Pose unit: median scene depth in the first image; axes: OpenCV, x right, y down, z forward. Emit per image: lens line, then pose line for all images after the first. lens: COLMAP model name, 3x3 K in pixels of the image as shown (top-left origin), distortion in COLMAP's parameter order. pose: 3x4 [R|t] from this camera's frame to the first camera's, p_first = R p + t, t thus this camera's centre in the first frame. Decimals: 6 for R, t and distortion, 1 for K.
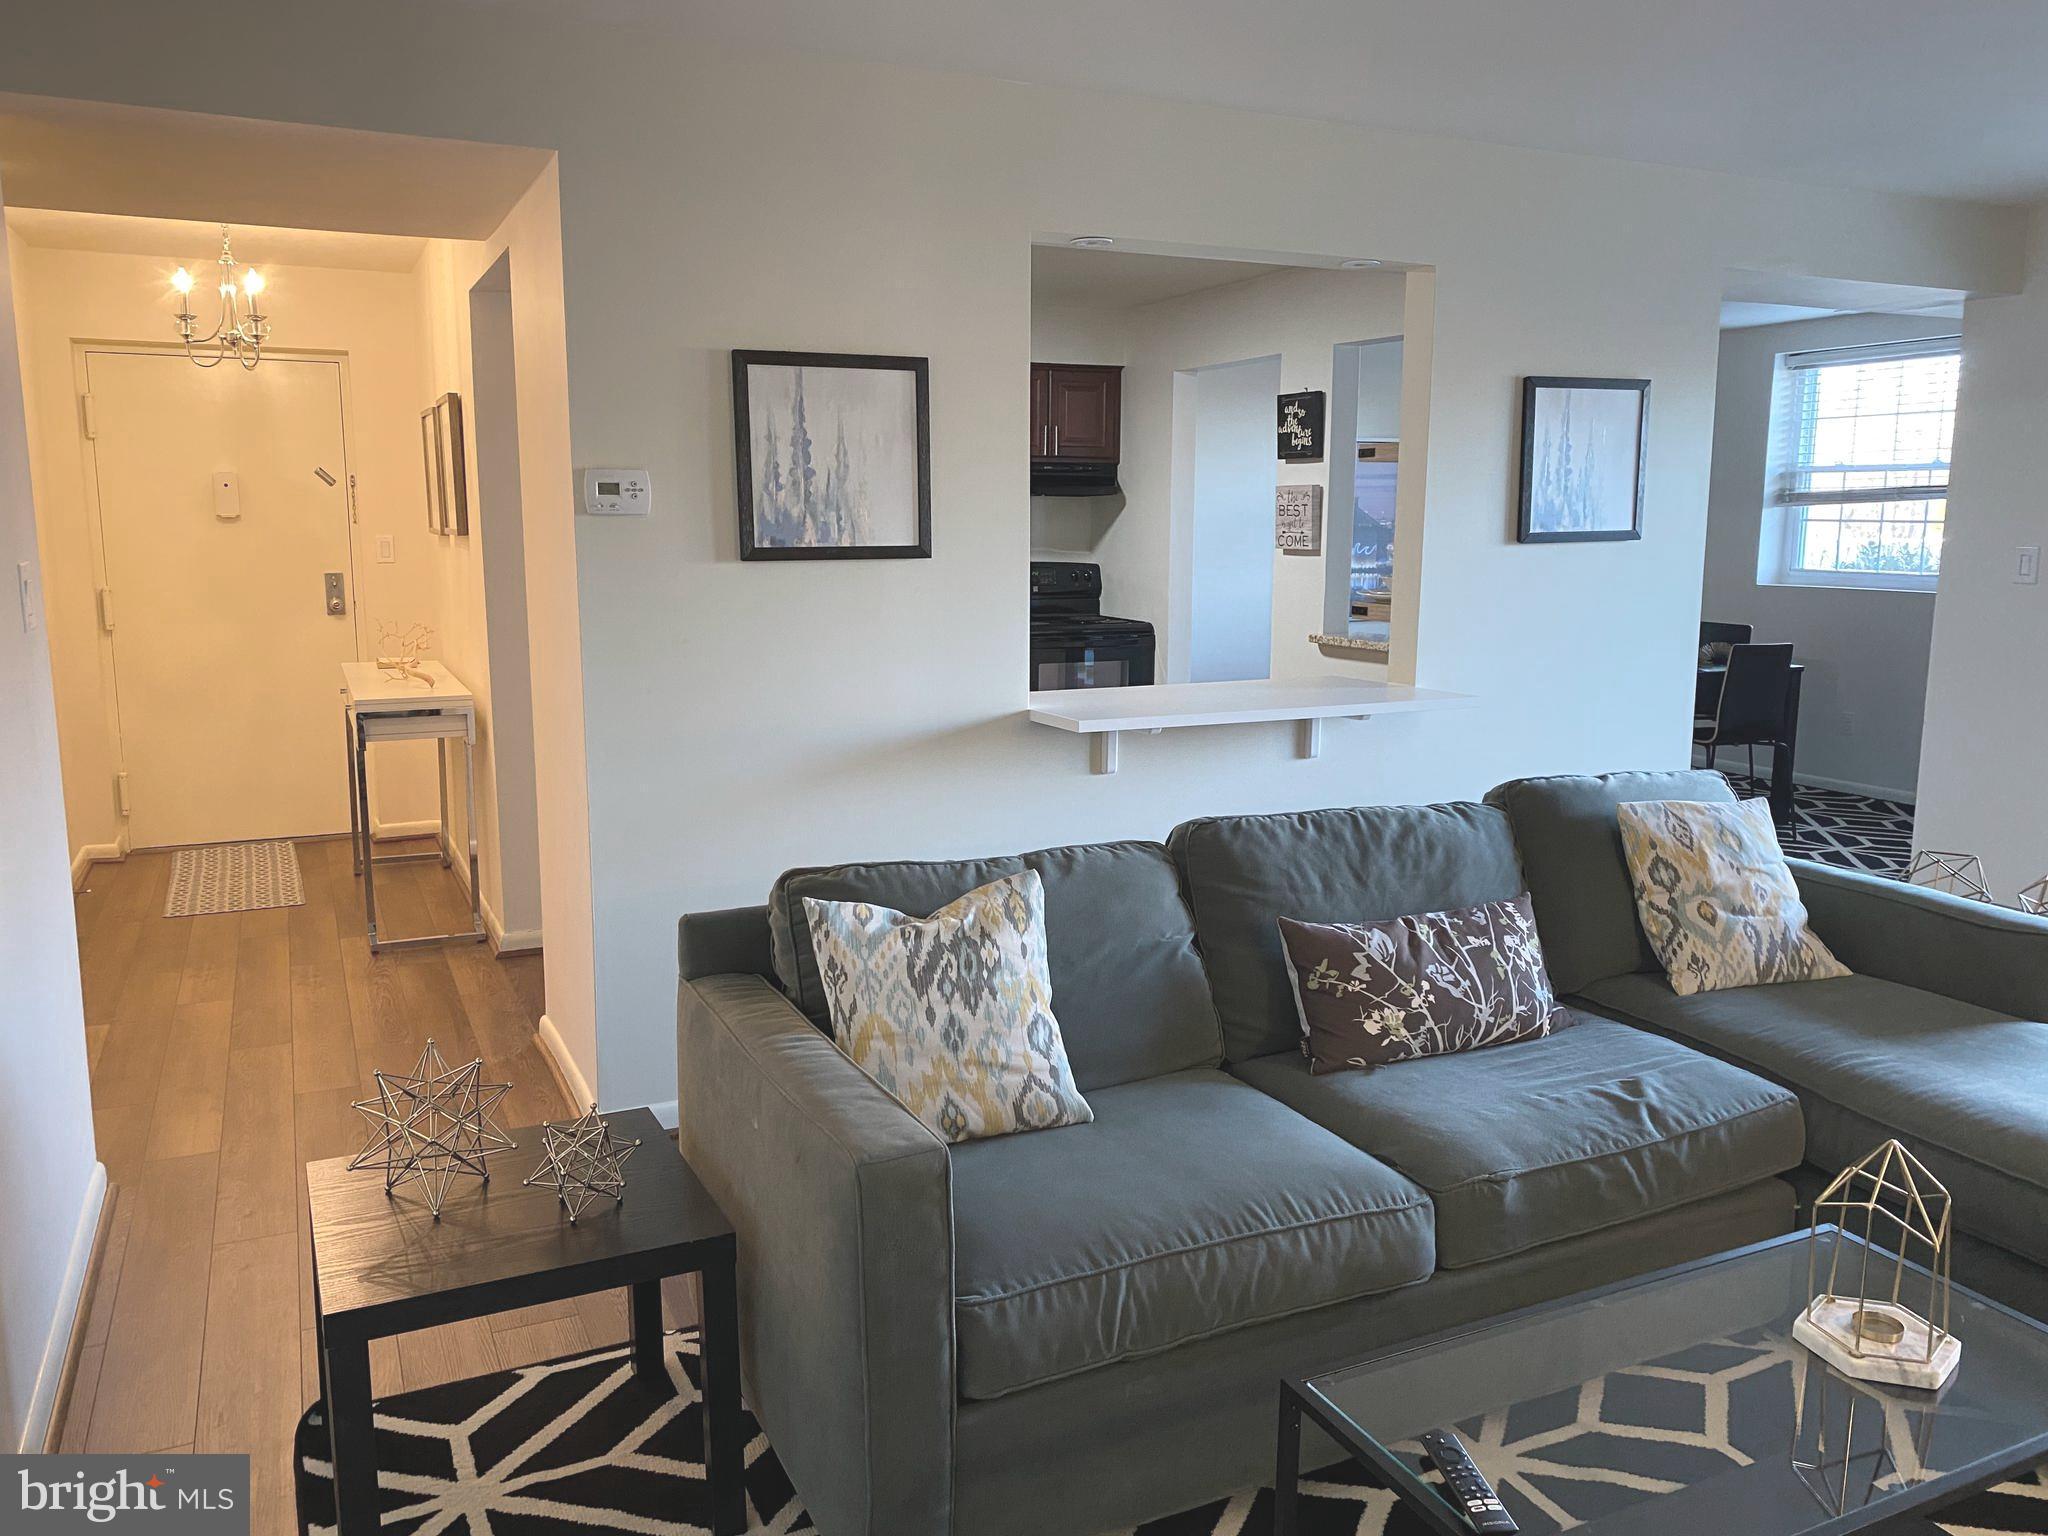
lens RADIAL K [[1560.8, 0, 1023.7], [0, 1560.8, 761.4], [0, 0, 1]] dist [0.077454, -0.114585]
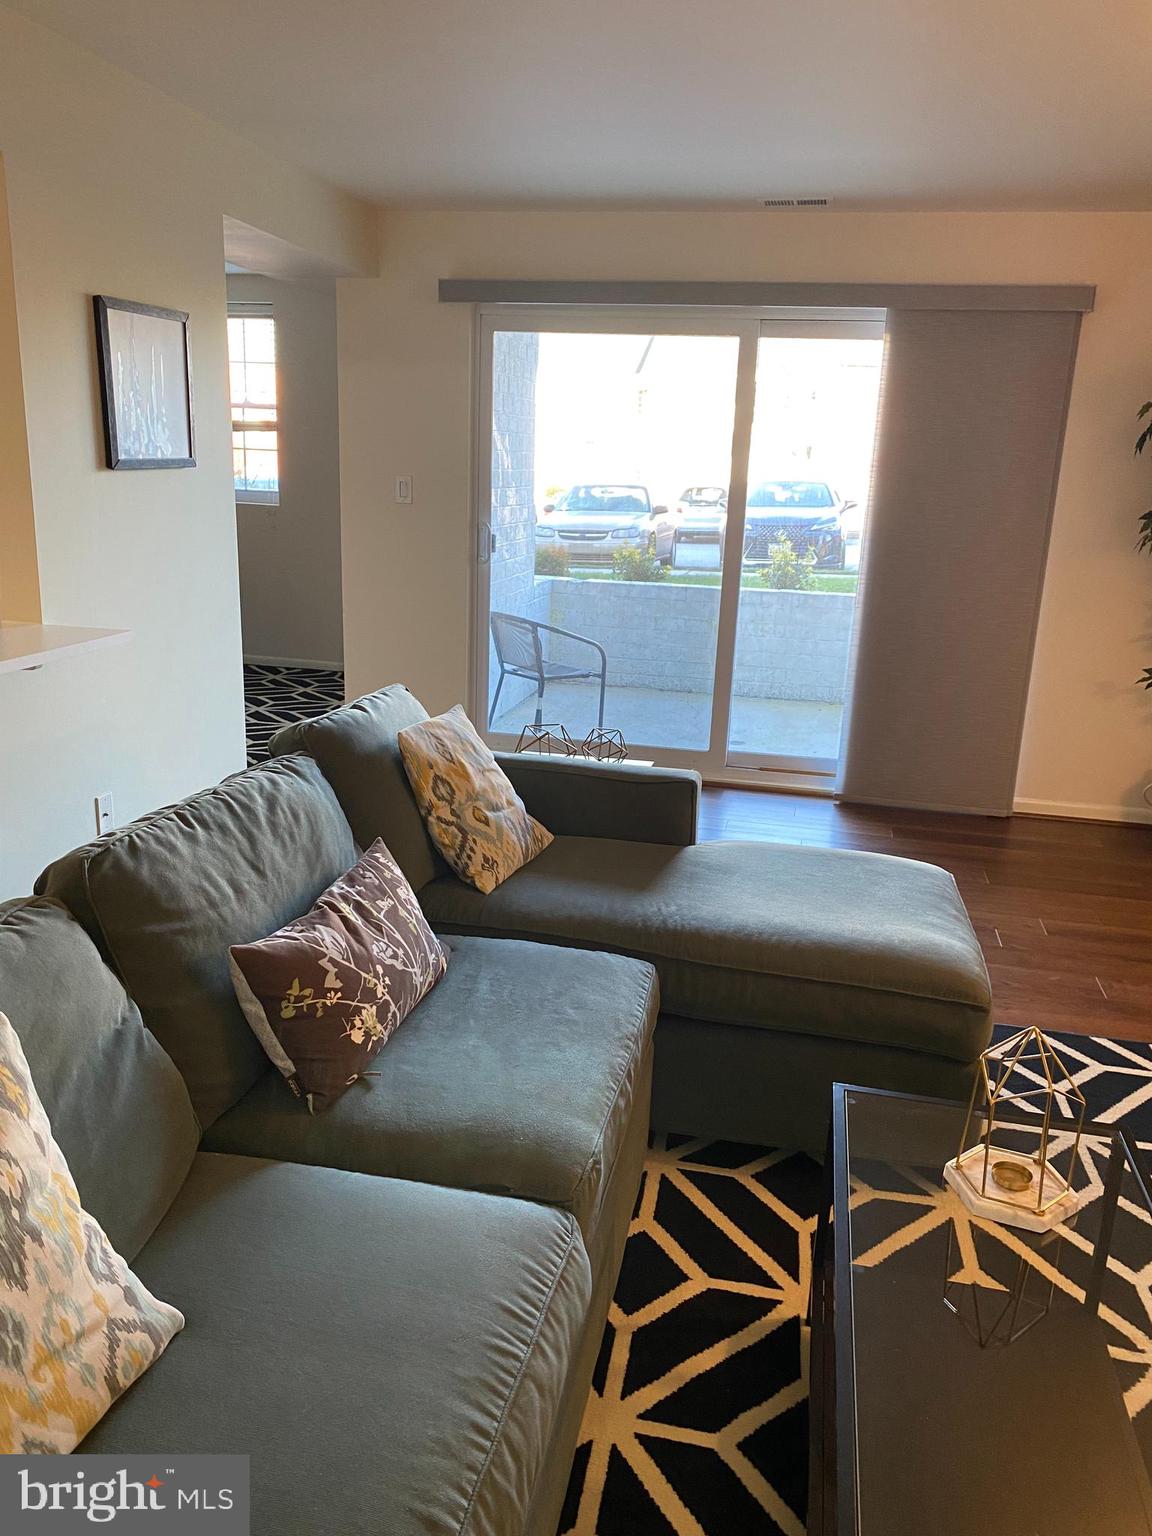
lens RADIAL K [[1170.6, 0, 590.6], [0, 1170.6, 762.4], [0, 0, 1]] dist [0.077454, -0.114585]
pose [[0.598551, -0.183266, 0.779840, -0.177203], [0.090206, 0.982708, 0.161705, -0.074265], [-0.795990, -0.026442, 0.604732, 0.440800]]
